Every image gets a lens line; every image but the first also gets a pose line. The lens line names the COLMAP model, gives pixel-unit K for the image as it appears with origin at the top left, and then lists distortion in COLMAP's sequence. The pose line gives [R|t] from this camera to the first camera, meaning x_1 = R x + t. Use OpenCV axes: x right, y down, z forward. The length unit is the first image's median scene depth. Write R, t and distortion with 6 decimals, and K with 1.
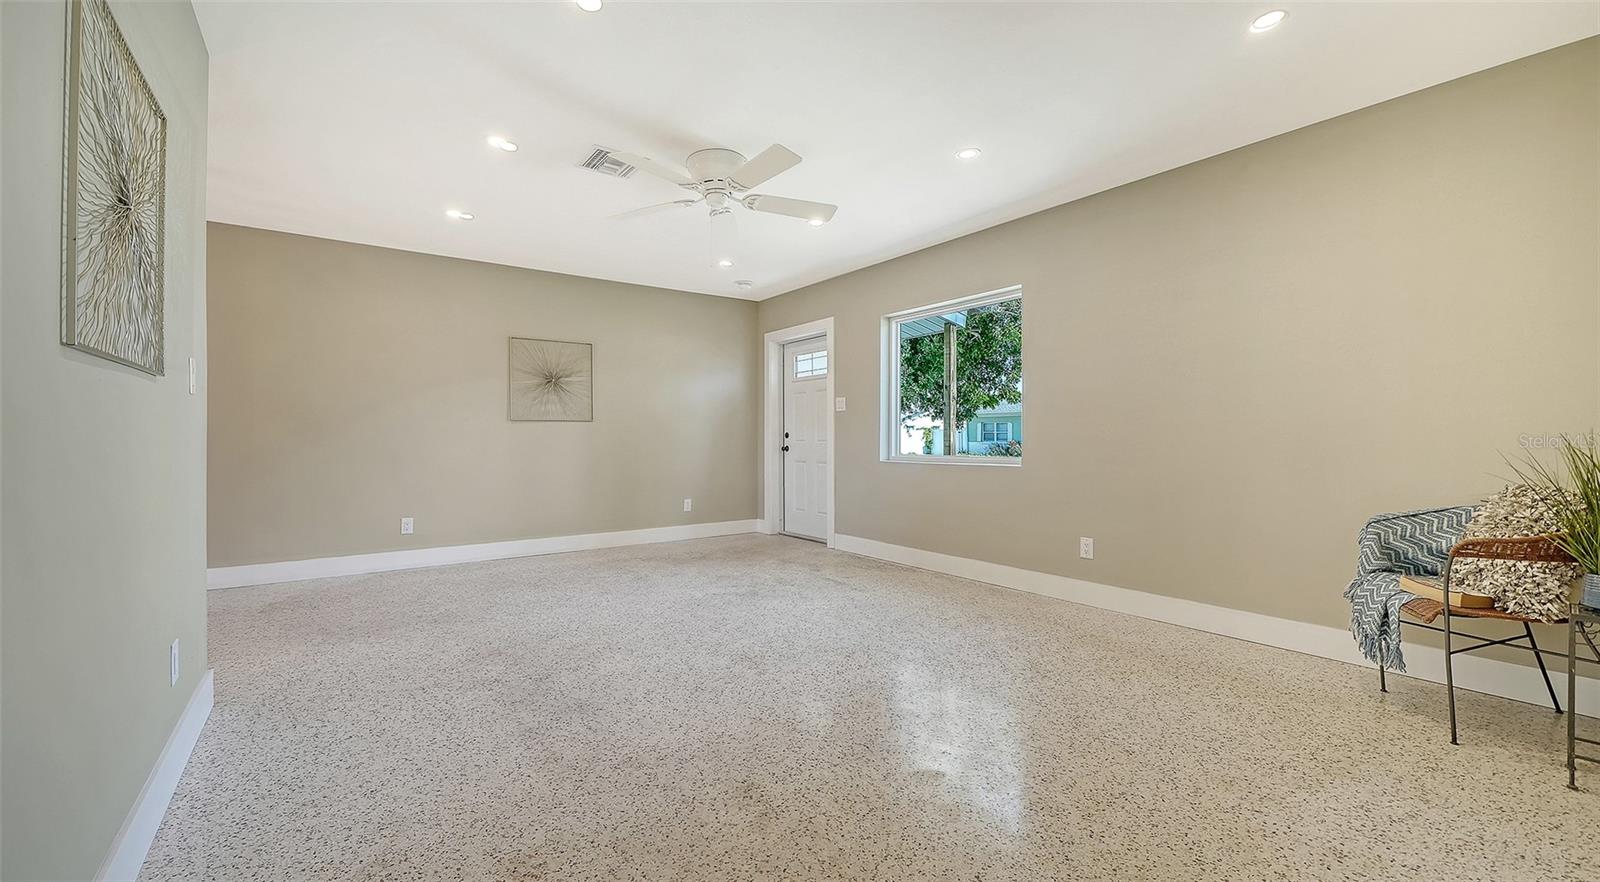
lens RADIAL K [[634.4, 0, 792.9], [0, 634.4, 437.6], [0, 0, 1]] dist [0.001460, 0.000085]
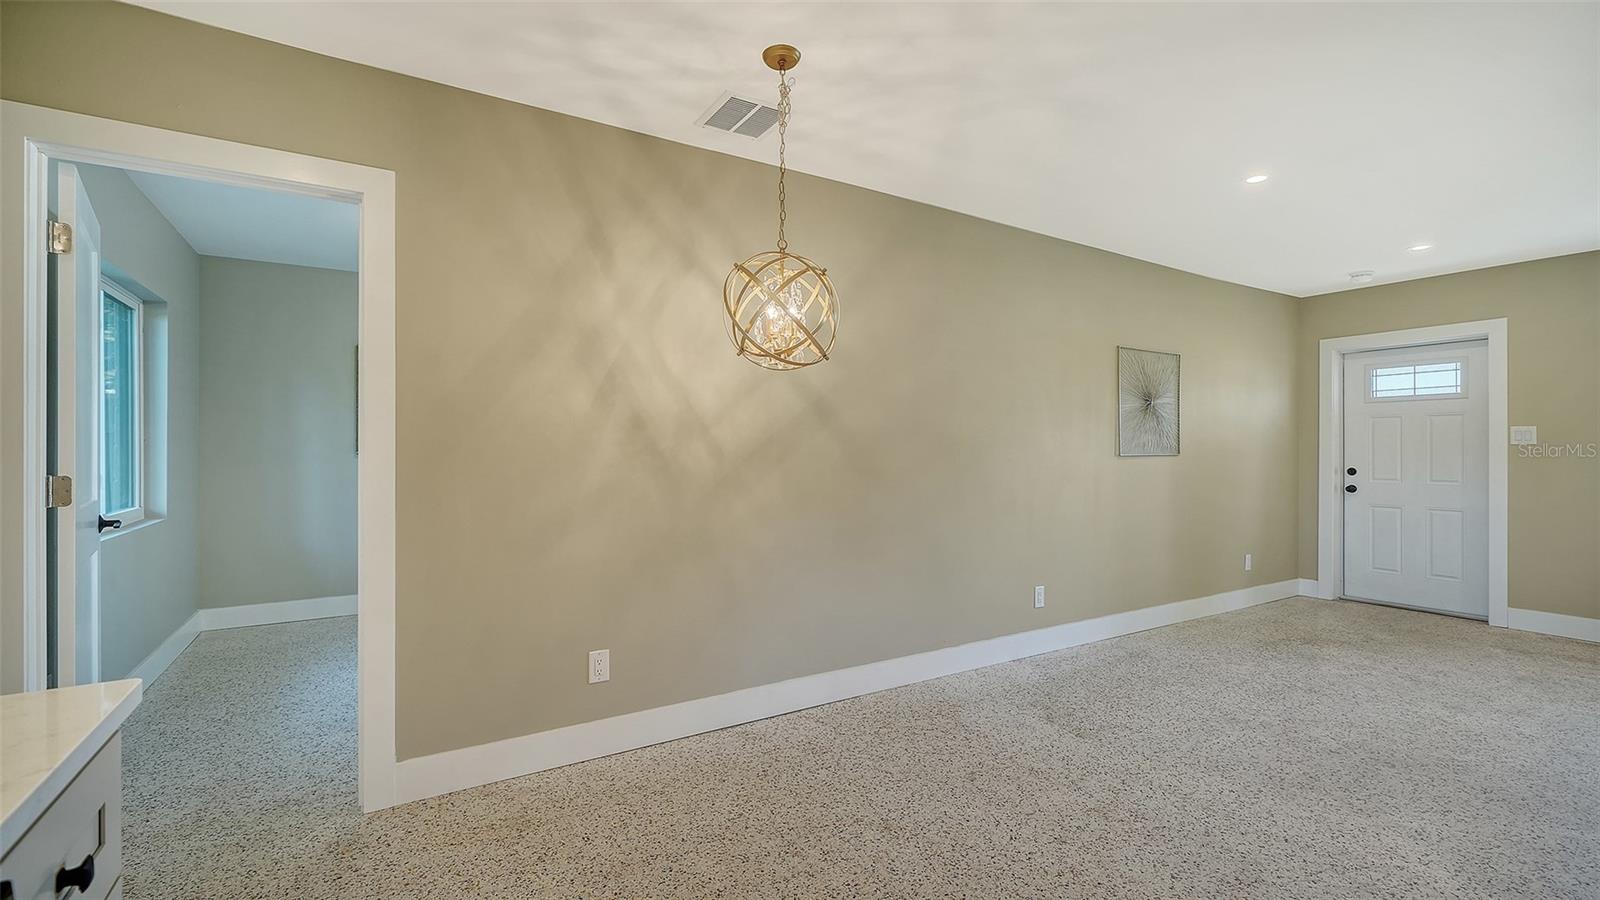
lens RADIAL K [[703.7, 0, 800.0], [0, 703.7, 450.0], [0, 0, 1]] dist [-0.001230, -0.000129]
pose [[0.997219, 0.006966, -0.074195, -0.764596], [-0.006762, 0.999973, 0.002994, -0.034624], [0.074213, -0.002484, 0.997239, 0.120412]]
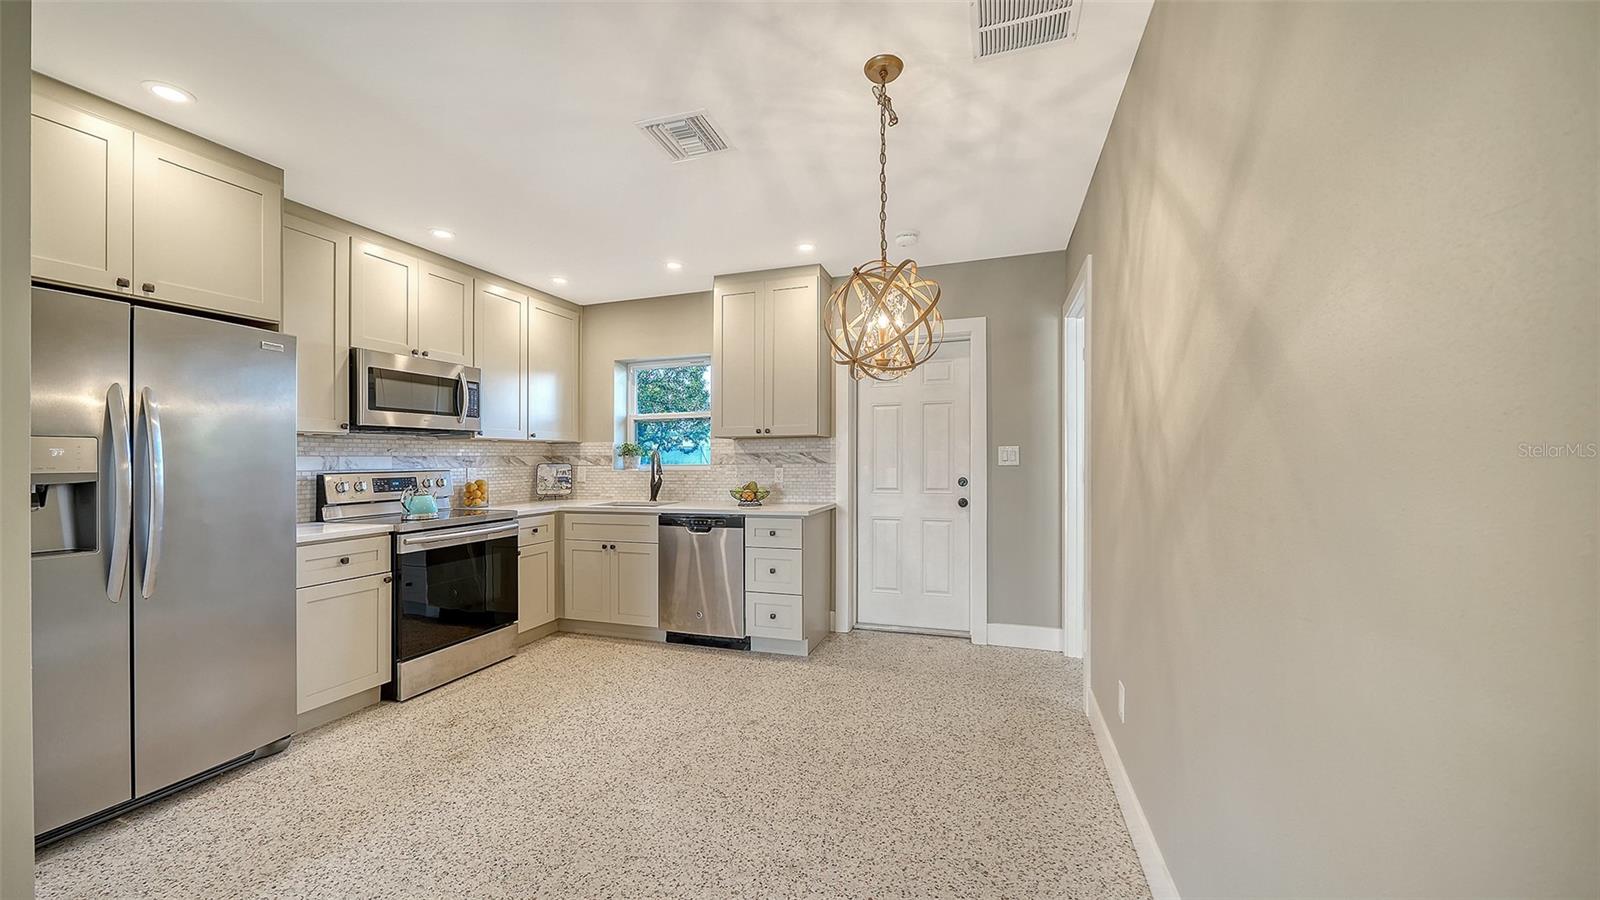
lens RADIAL K [[563.9, 0, 807.2], [0, 563.9, 454.6], [0, 0, 1]] dist [-0.000144, -0.000017]
pose [[-0.810949, 0.010159, -0.585028, -0.567359], [0.015329, 0.999875, -0.003886, -0.037590], [0.584916, -0.012120, -0.811004, 0.804264]]
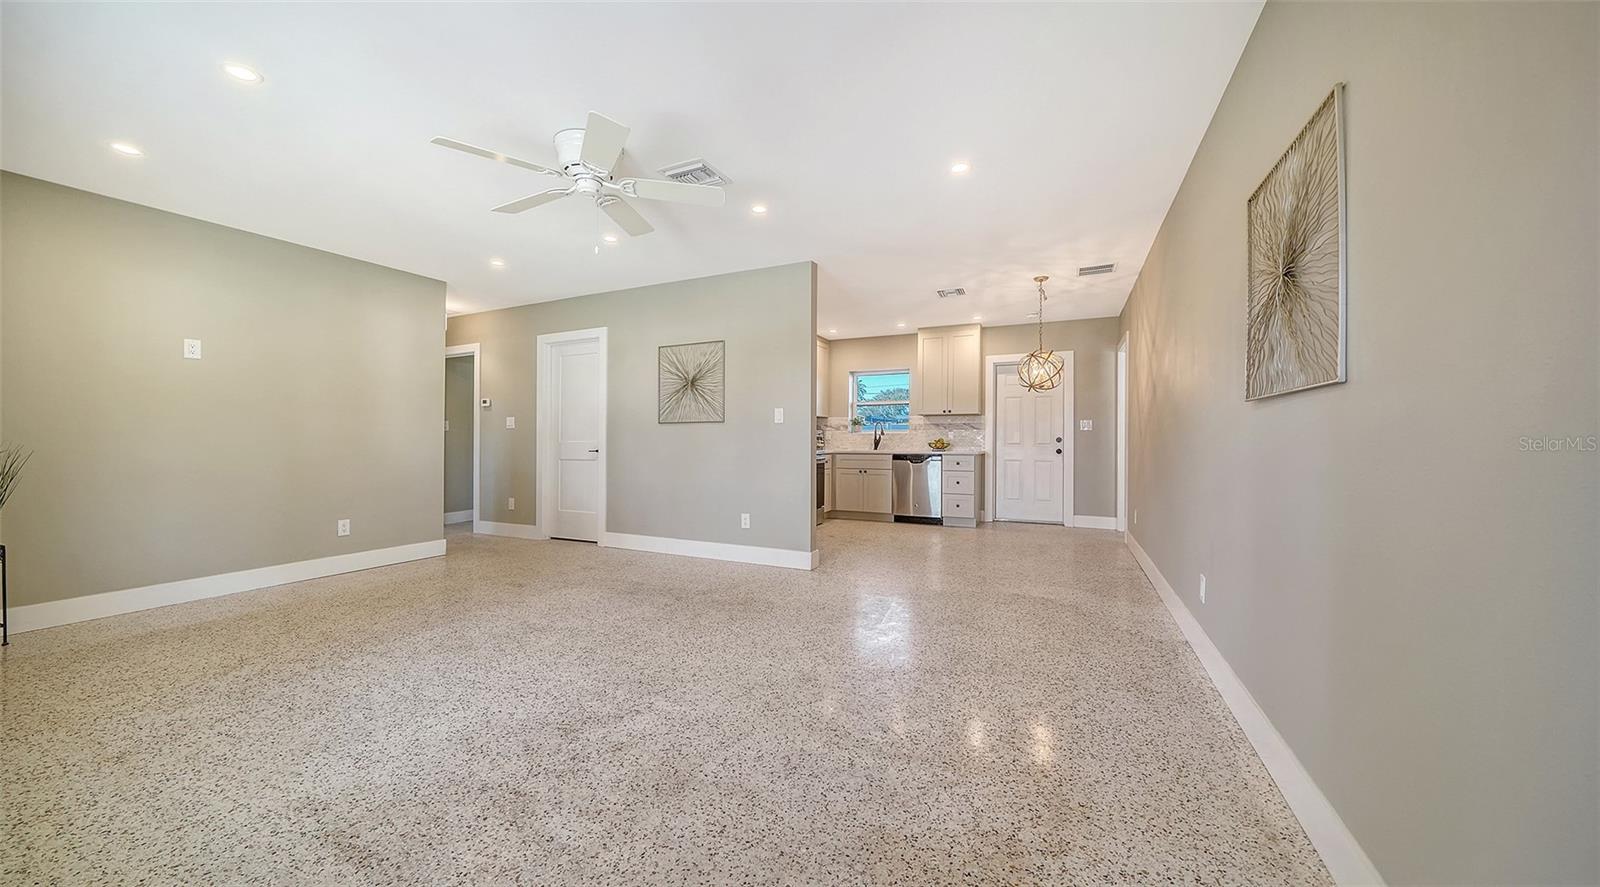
lens RADIAL K [[543.7, 0, 792.5], [0, 543.7, 435.6], [0, 0, 1]] dist [-0.001761, -0.000034]
pose [[-0.887949, 0.000350, -0.459941, -0.013820], [0.003598, 0.999974, -0.006184, -0.006234], [0.459927, -0.007146, -0.887928, 1.175558]]
